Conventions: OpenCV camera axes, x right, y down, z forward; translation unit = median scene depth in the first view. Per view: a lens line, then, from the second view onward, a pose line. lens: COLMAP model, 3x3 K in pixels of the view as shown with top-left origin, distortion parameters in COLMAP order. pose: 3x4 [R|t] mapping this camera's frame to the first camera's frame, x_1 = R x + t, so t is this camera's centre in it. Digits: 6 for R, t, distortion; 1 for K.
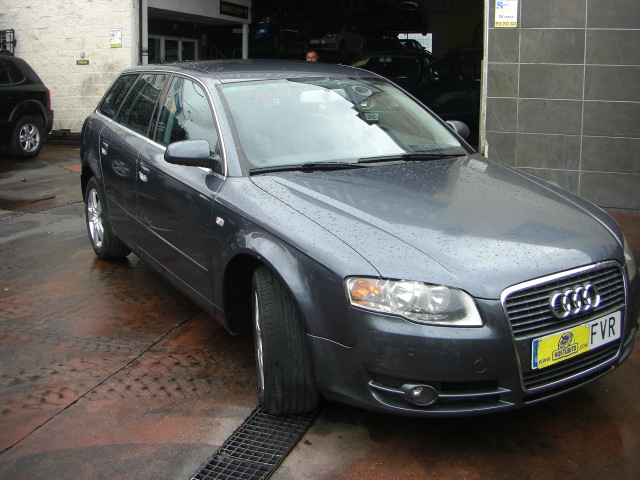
lens RADIAL K [[730.2, 0, 306.2], [0, 730.2, 171.1], [0, 0, 1]] dist [-0.203844, 0.246501]
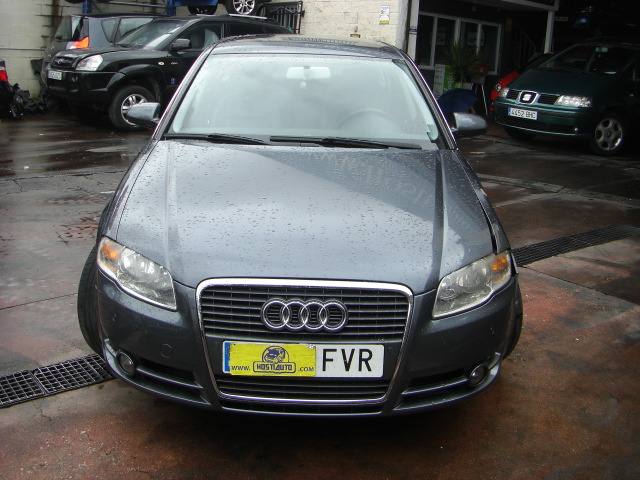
lens RADIAL K [[730.2, 0, 306.2], [0, 730.2, 171.1], [0, 0, 1]] dist [-0.203844, 0.246501]
pose [[0.871526, 0.142217, -0.469272, 0.655102], [-0.131287, 0.989754, 0.056130, -0.036035], [0.472447, 0.012690, 0.881268, 0.184969]]
